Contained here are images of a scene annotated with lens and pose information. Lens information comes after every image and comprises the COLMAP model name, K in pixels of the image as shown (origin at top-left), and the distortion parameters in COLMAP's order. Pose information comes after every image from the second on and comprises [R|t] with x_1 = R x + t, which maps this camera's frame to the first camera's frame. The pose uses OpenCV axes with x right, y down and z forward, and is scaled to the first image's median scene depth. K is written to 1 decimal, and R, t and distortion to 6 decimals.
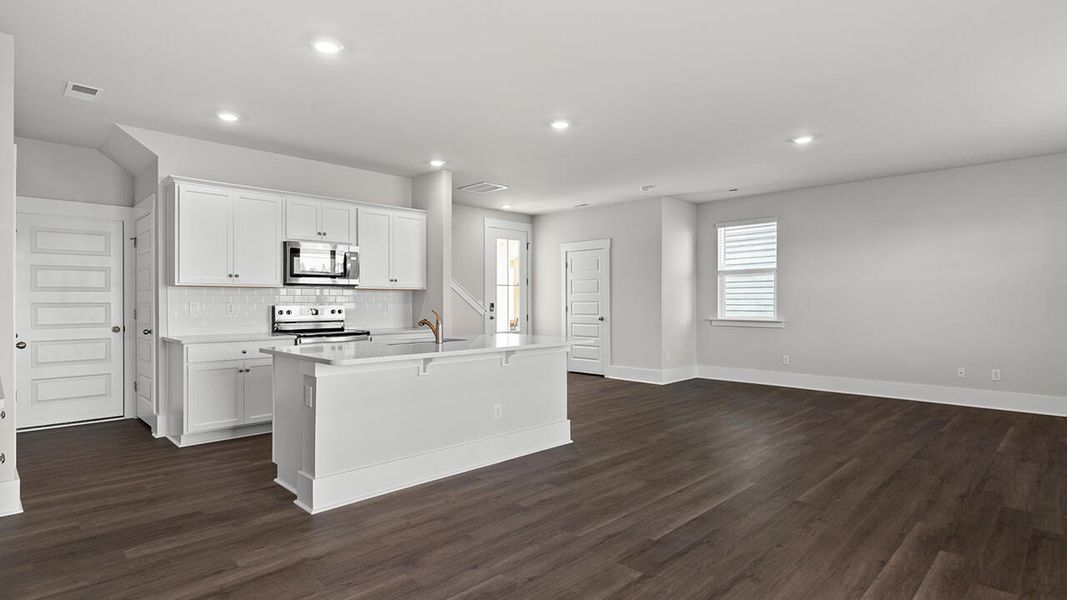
lens RADIAL K [[548.1, 0, 535.5], [0, 548.1, 302.5], [0, 0, 1]] dist [0.002923, 0.000157]
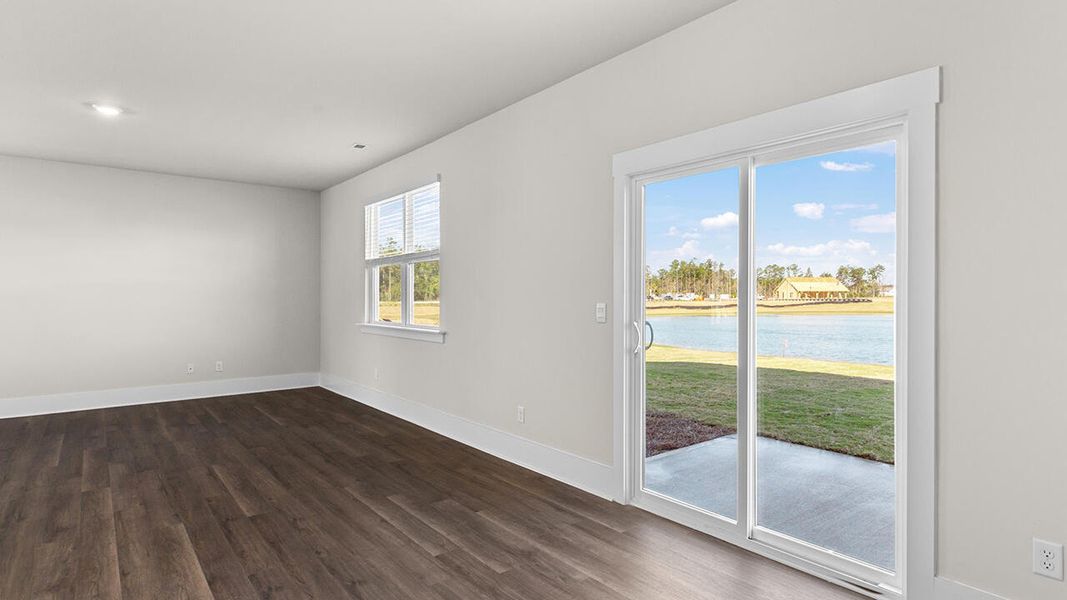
lens RADIAL K [[550.1, 0, 533.5], [0, 550.1, 300.0], [0, 0, 1]] dist [0.001280, 0.001402]
pose [[0.112584, -0.006884, 0.993618, -0.374126], [0.006747, 0.999958, 0.006164, -0.014164], [-0.993619, 0.006010, 0.112626, 0.370403]]
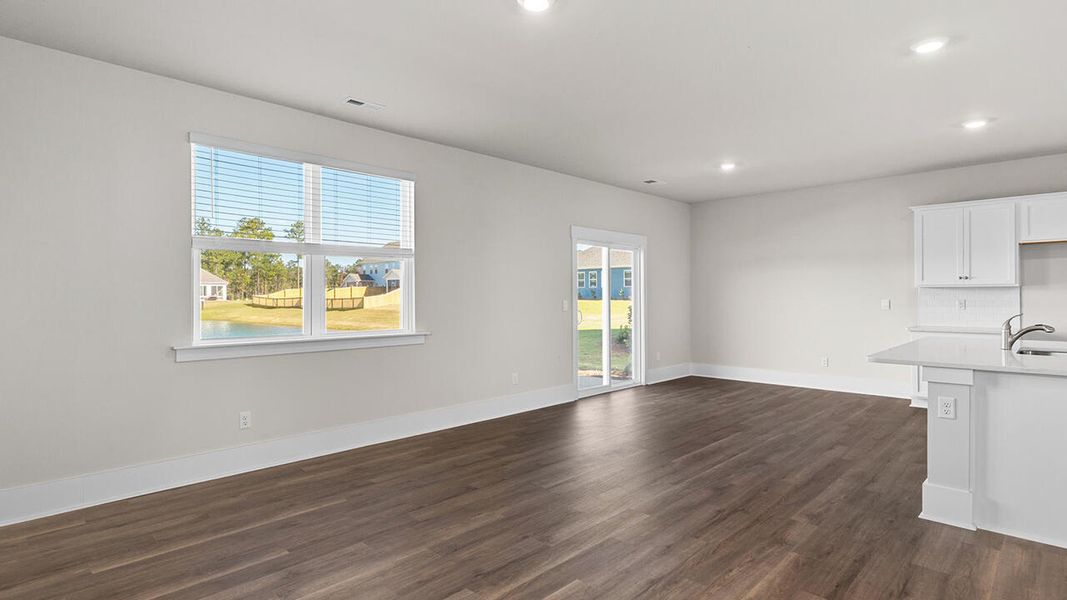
lens RADIAL K [[539.1, 0, 533.5], [0, 539.1, 300.0], [0, 0, 1]] dist [0.000454, -0.000316]
pose [[-0.999969, 0.005734, -0.005436, 0.699531], [0.005681, 0.999937, 0.009629, -0.024707], [0.005491, 0.009598, -0.999939, 2.141580]]
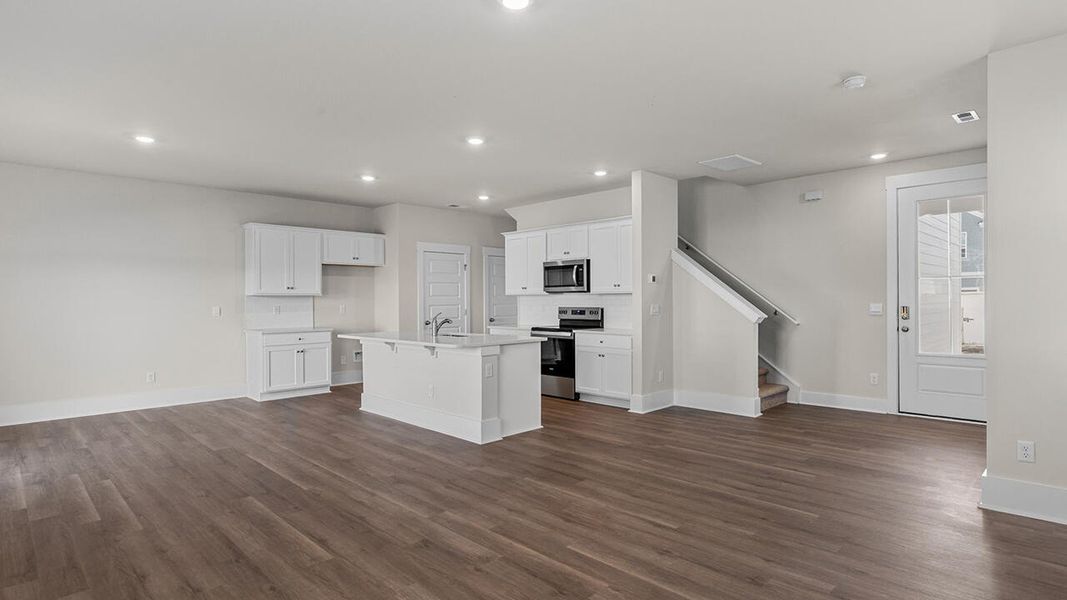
lens RADIAL K [[548.1, 0, 535.5], [0, 548.1, 302.5], [0, 0, 1]] dist [0.002923, 0.000157]
pose [[-0.007058, 0.005656, -0.999959, 1.418540], [0.004436, 0.999974, 0.005625, -0.022150], [0.999965, -0.004396, -0.007083, 1.440253]]
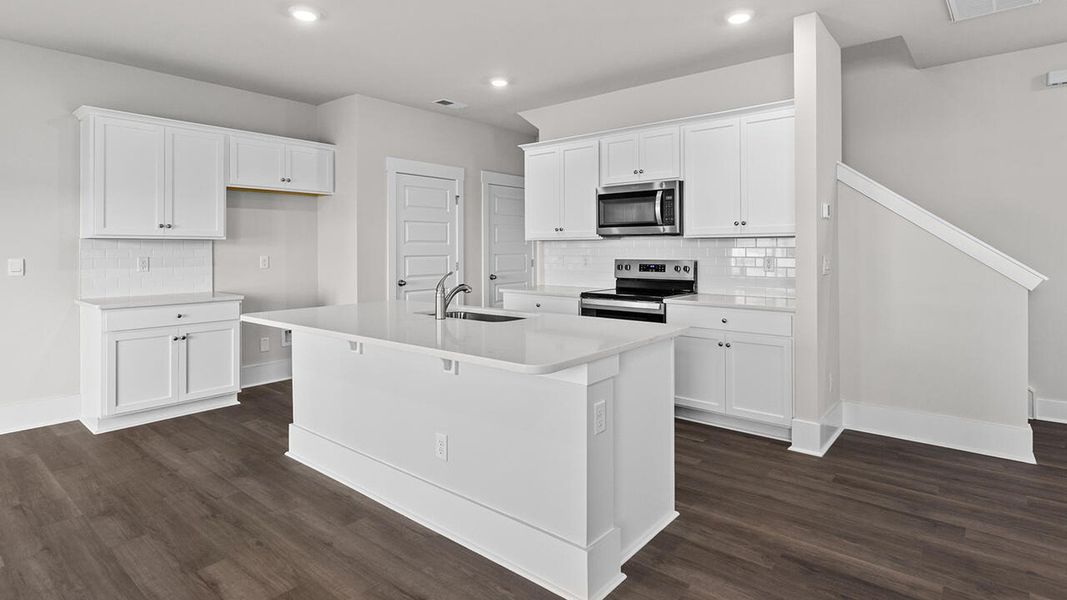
lens RADIAL K [[540.6, 0, 533.2], [0, 540.6, 246.5], [0, 0, 1]] dist [0.001352, 0.000347]
pose [[0.083662, -0.004960, -0.996482, 0.603375], [0.001865, 0.999987, -0.004821, -0.017703], [0.996492, -0.001455, 0.083670, 1.199801]]
